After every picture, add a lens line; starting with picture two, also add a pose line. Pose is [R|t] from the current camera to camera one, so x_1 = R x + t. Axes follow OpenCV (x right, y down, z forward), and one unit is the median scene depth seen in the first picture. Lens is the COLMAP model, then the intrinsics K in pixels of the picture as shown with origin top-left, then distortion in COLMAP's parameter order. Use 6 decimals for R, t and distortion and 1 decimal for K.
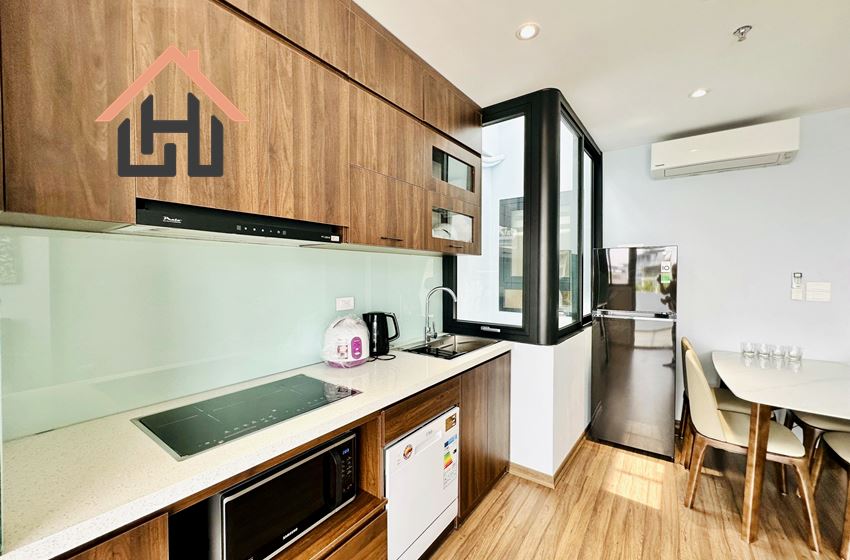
lens RADIAL K [[339.1, 0, 426.1], [0, 339.1, 279.7], [0, 0, 1]] dist [-0.003629, 0.001362]
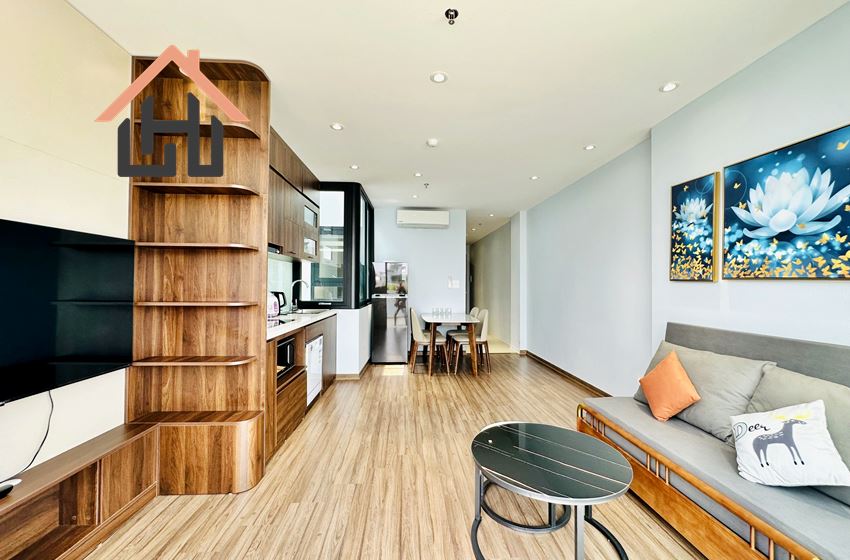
lens RADIAL K [[339.1, 0, 426.3], [0, 339.1, 280.3], [0, 0, 1]] dist [-0.003629, 0.001362]
pose [[0.773803, 0.012061, 0.633311, -0.690310], [0.006897, 0.999599, -0.027464, 0.095986], [-0.633389, 0.025619, 0.773410, -0.956704]]
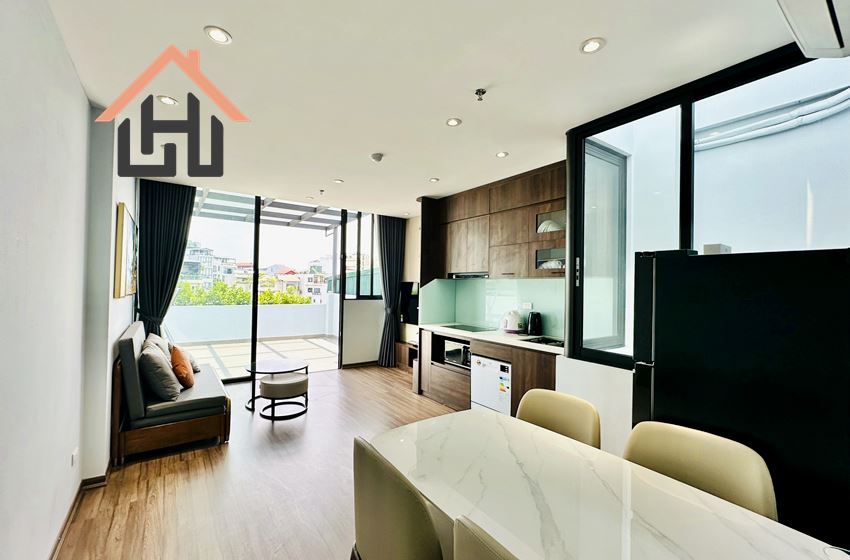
lens RADIAL K [[352.5, 0, 421.8], [0, 352.5, 283.3], [0, 0, 1]] dist [0.000842, 0.000358]
pose [[-0.319137, -0.012607, -0.947625, 1.916600], [-0.035956, 0.999353, -0.001187, -0.036568], [0.947026, 0.033694, -0.319384, 1.074462]]
